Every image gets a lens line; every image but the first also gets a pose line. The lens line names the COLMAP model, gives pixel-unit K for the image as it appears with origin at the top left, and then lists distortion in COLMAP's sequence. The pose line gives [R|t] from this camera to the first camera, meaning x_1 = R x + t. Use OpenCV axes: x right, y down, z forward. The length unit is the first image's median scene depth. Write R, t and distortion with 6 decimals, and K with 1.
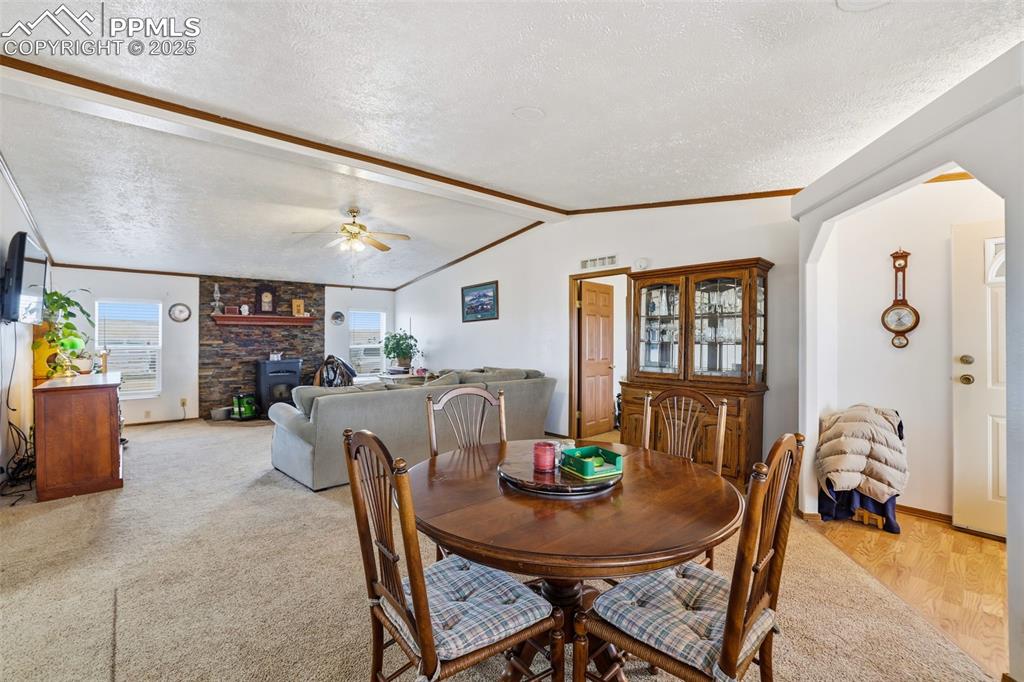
lens RADIAL K [[439.9, 0, 508.4], [0, 439.9, 333.3], [0, 0, 1]] dist [-0.027217, 0.007010]
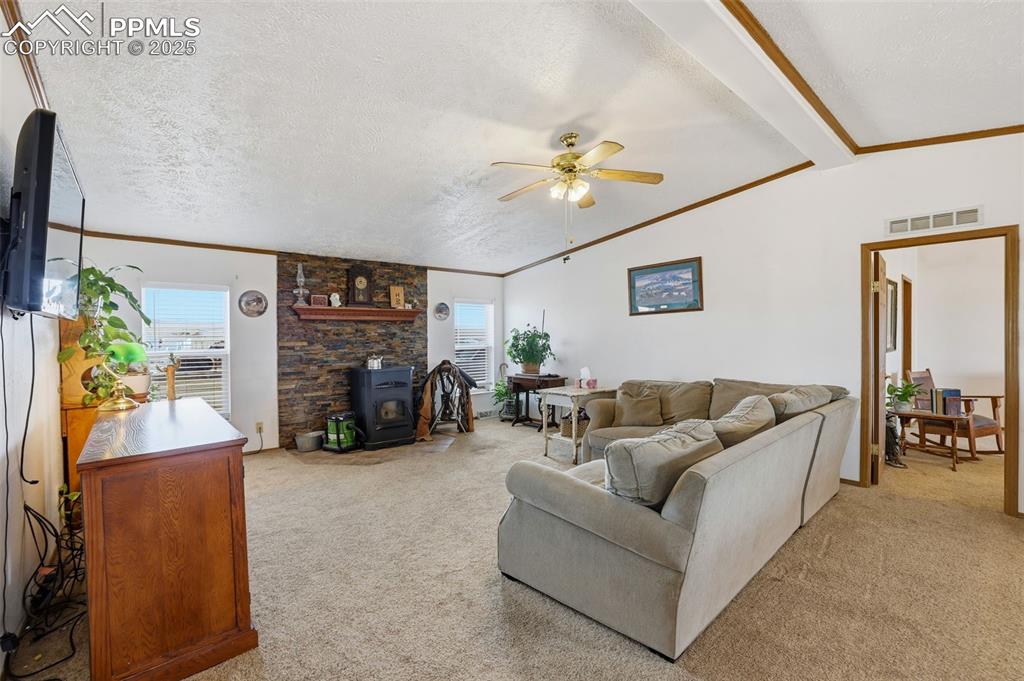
lens RADIAL K [[439.9, 0, 509.2], [0, 439.9, 335.9], [0, 0, 1]] dist [-0.027217, 0.007010]
pose [[0.999954, -0.003841, -0.008809, -0.316370], [0.003991, 0.999846, 0.017105, -0.004317], [0.008742, -0.017139, 0.999815, 0.270413]]
